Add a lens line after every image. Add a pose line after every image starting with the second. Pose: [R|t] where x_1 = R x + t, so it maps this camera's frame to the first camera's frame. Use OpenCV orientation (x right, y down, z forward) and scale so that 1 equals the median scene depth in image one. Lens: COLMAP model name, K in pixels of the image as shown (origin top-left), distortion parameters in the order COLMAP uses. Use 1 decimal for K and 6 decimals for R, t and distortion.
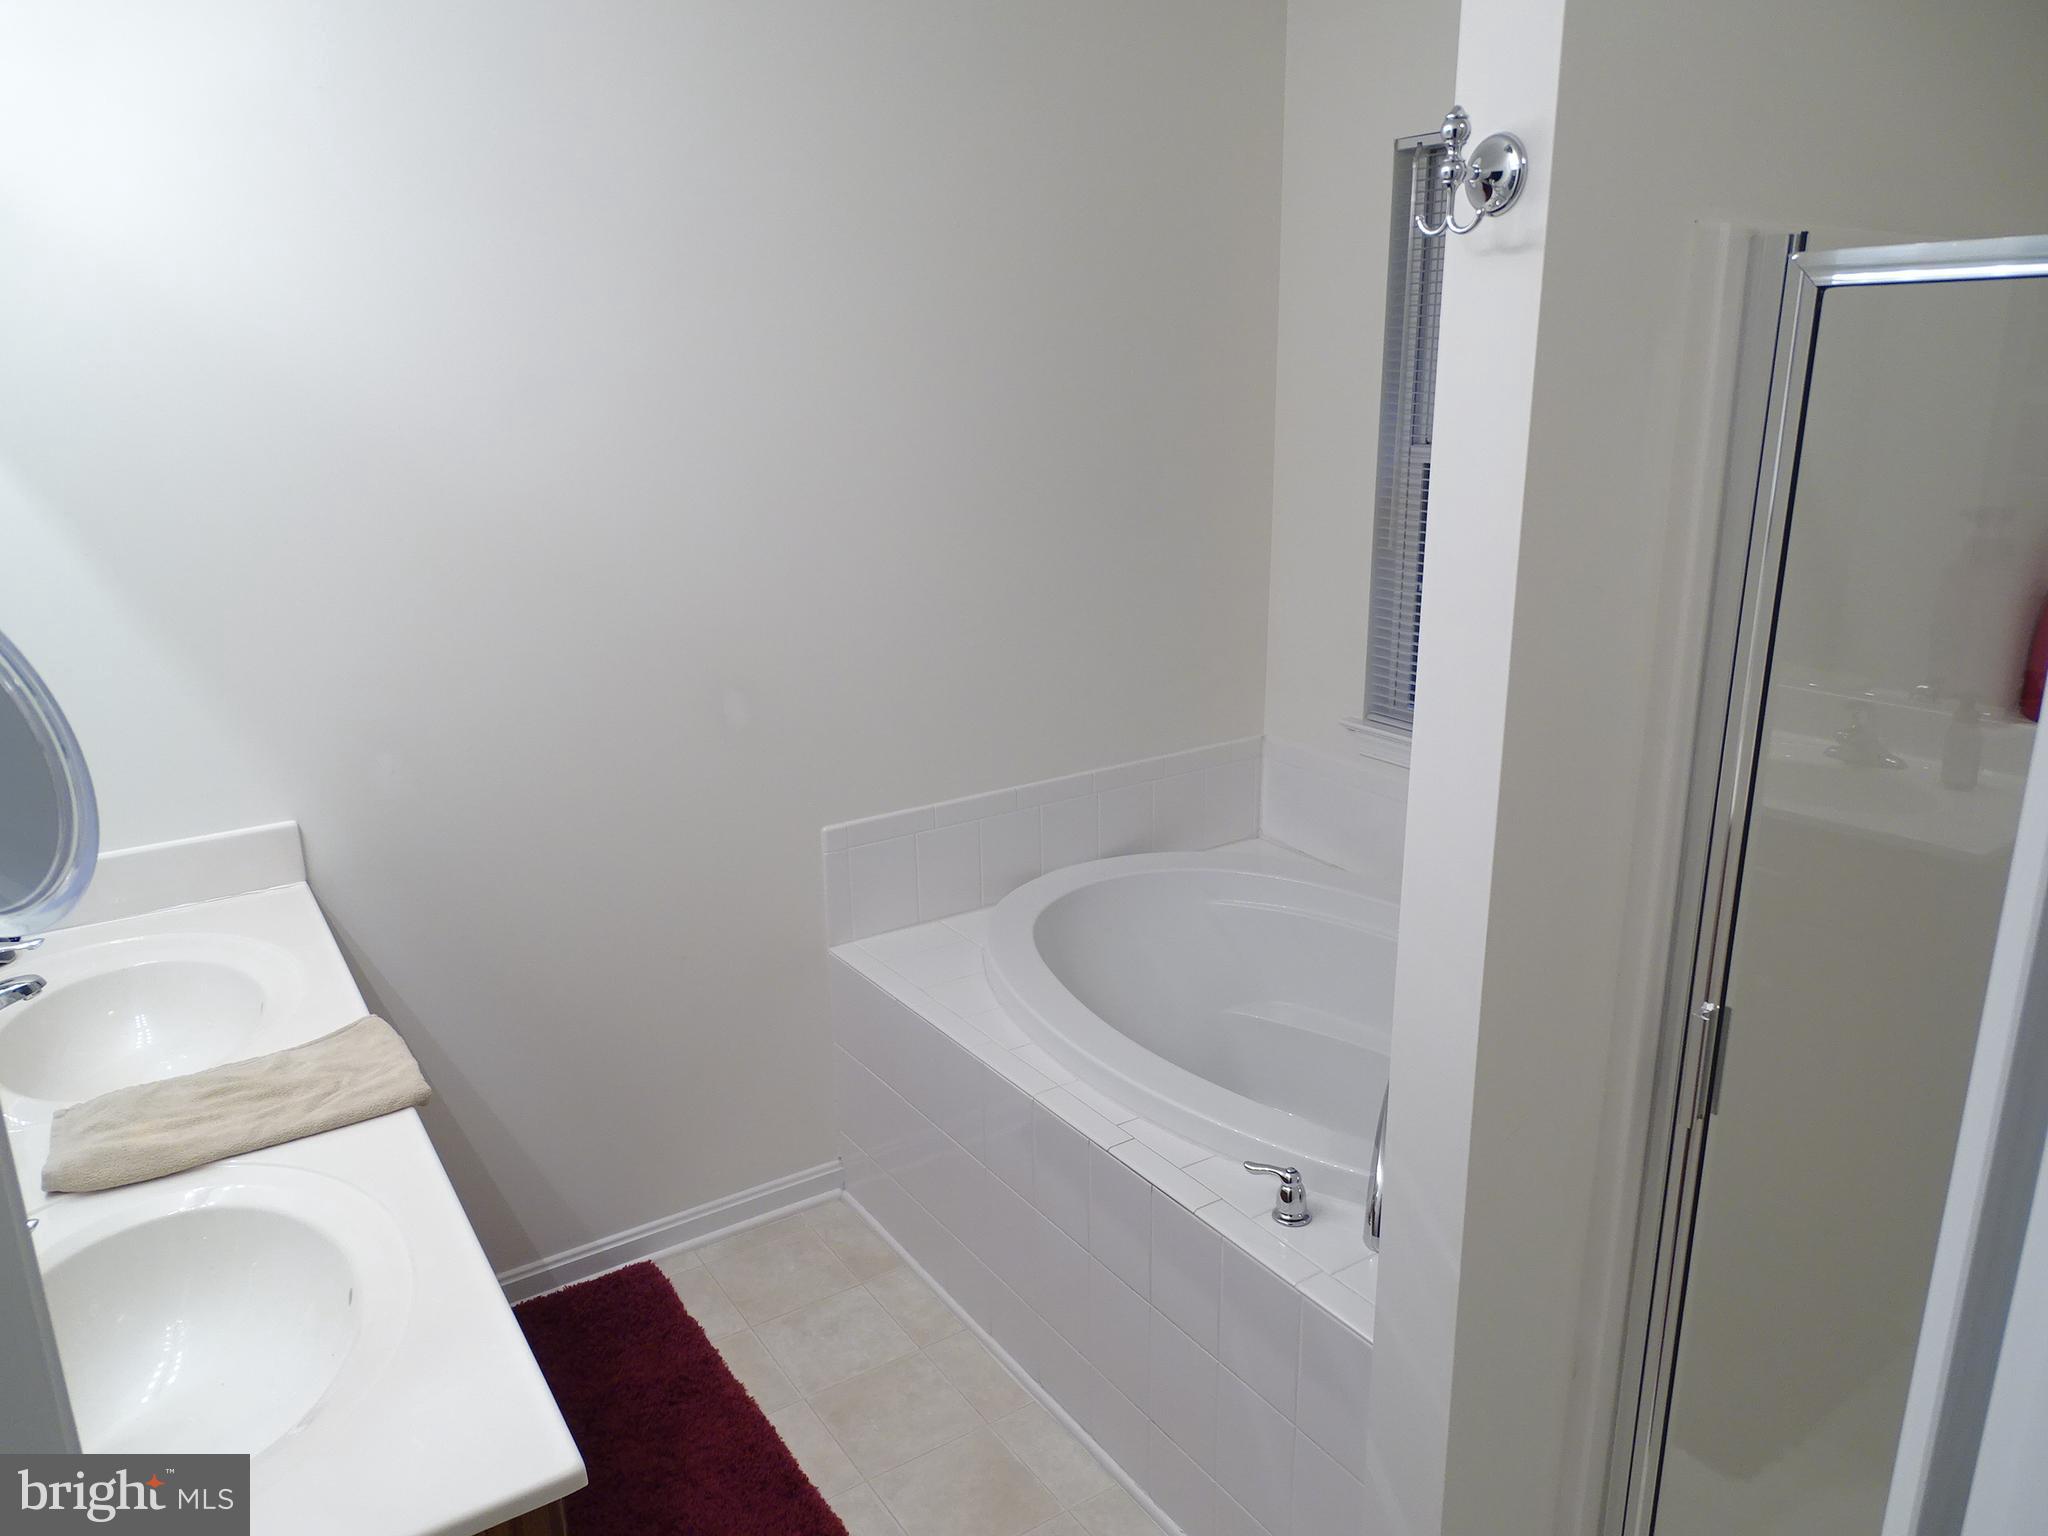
lens RADIAL K [[1426.5, 0, 1029.1], [0, 1426.5, 760.2], [0, 0, 1]] dist [0.003378, 0.001778]
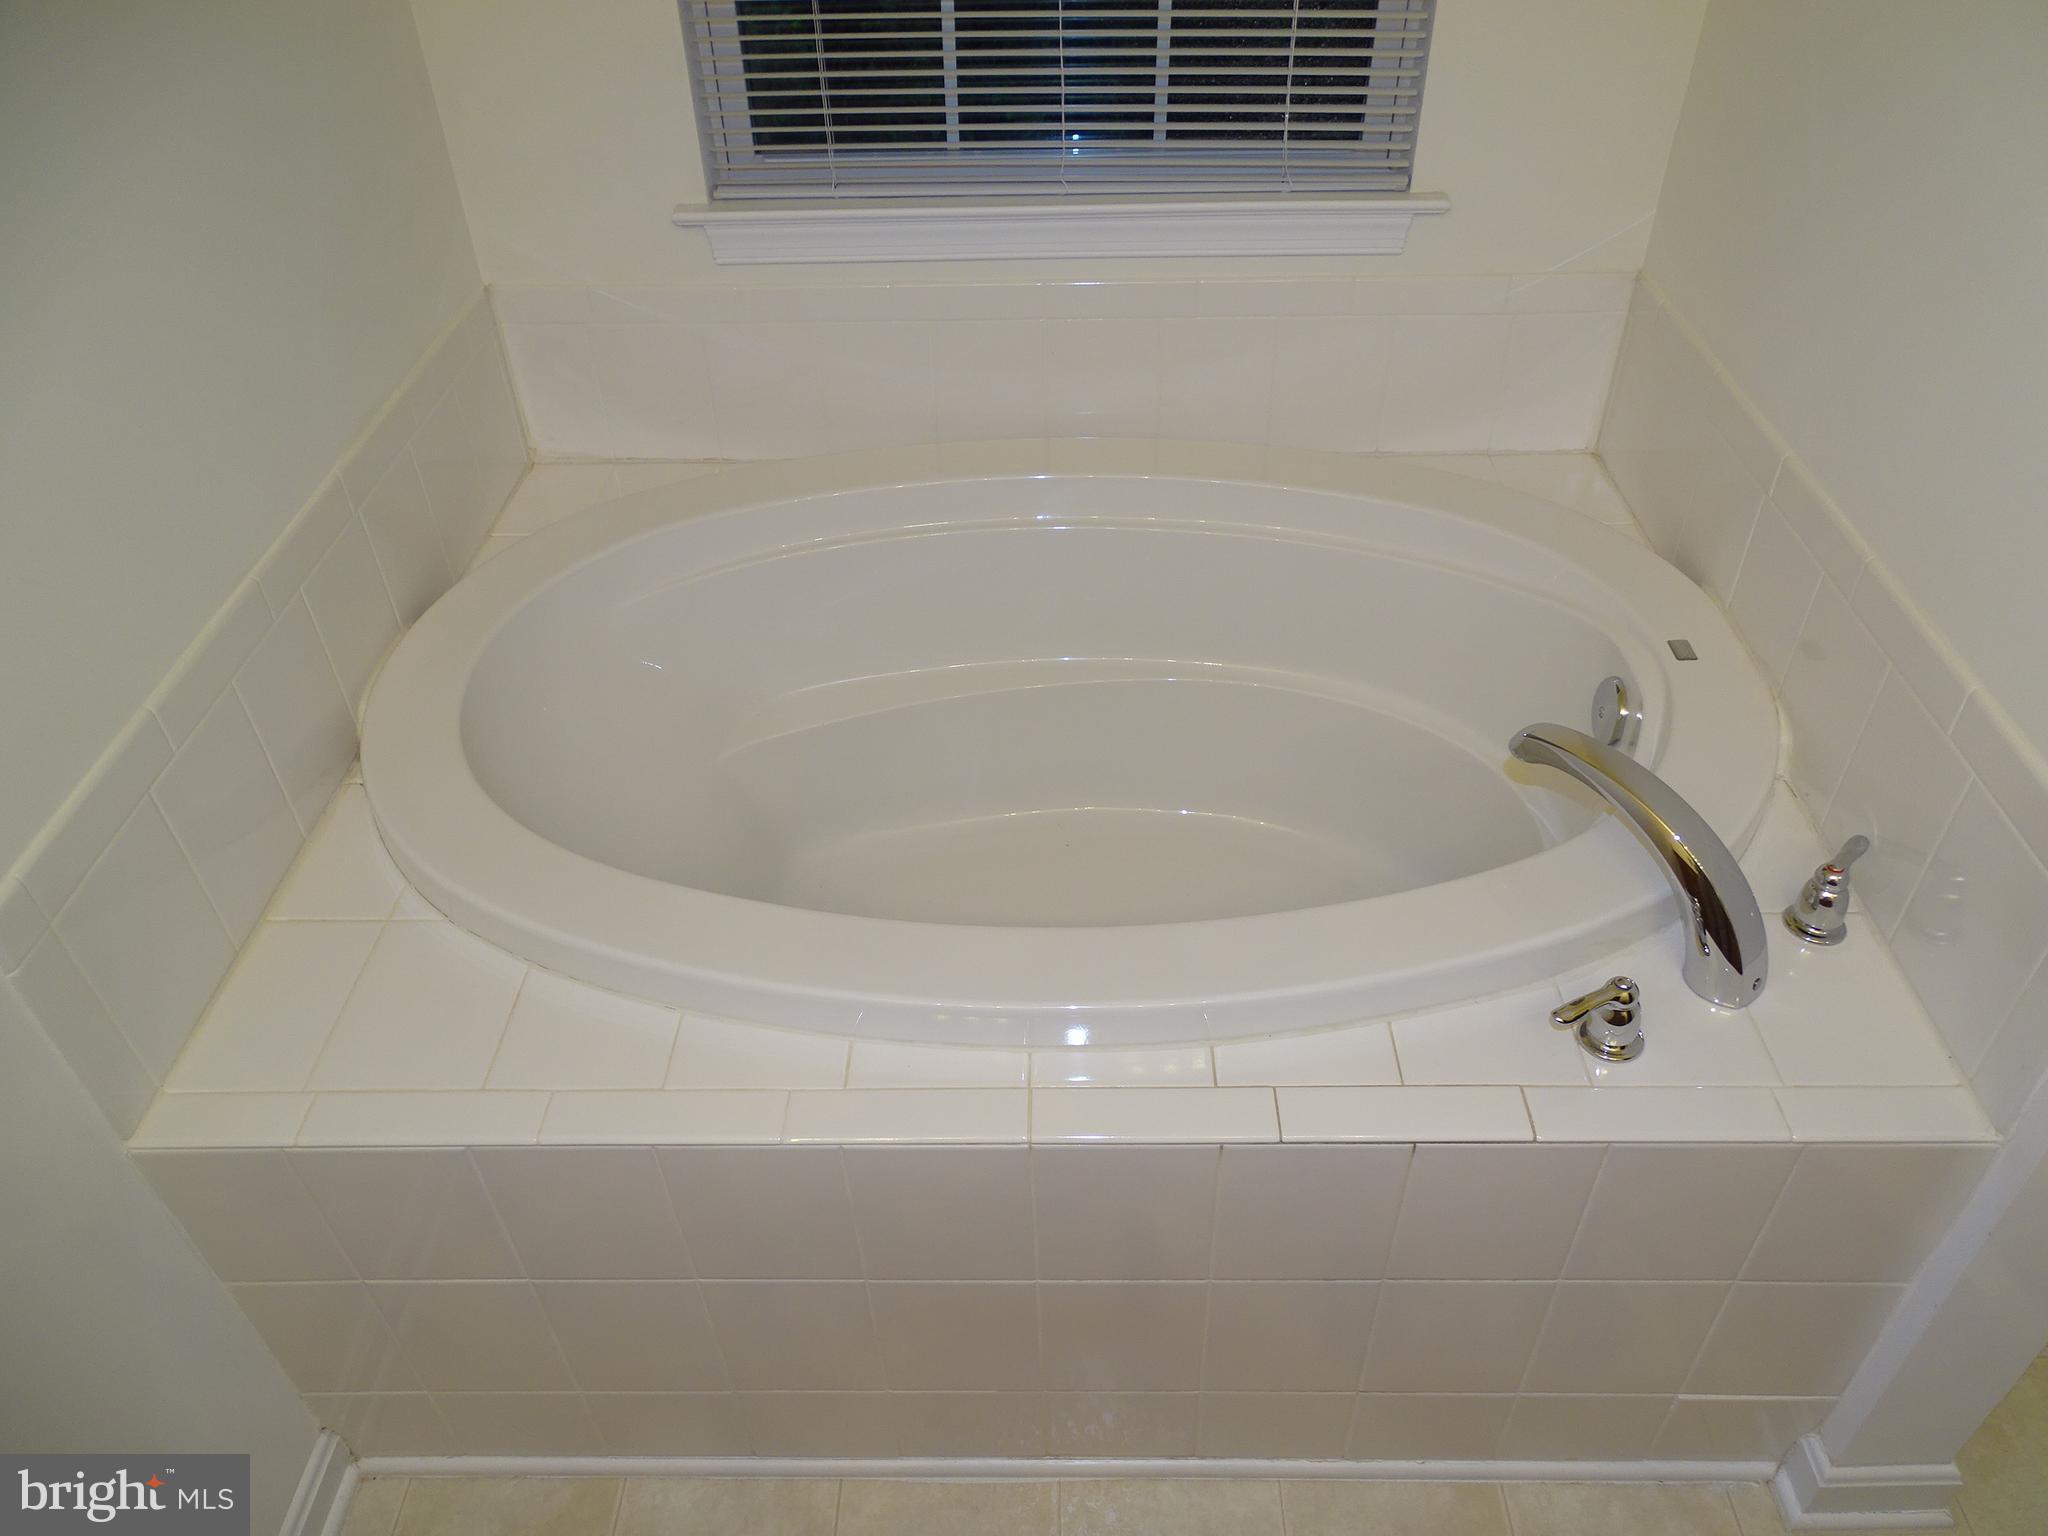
lens RADIAL K [[1426.5, 0, 1029.1], [0, 1426.5, 760.2], [0, 0, 1]] dist [0.003378, 0.001778]
pose [[0.565457, -0.518796, 0.641178, -0.202387], [0.232108, 0.846071, 0.479885, -0.094749], [-0.791444, -0.122532, 0.598834, 0.585239]]
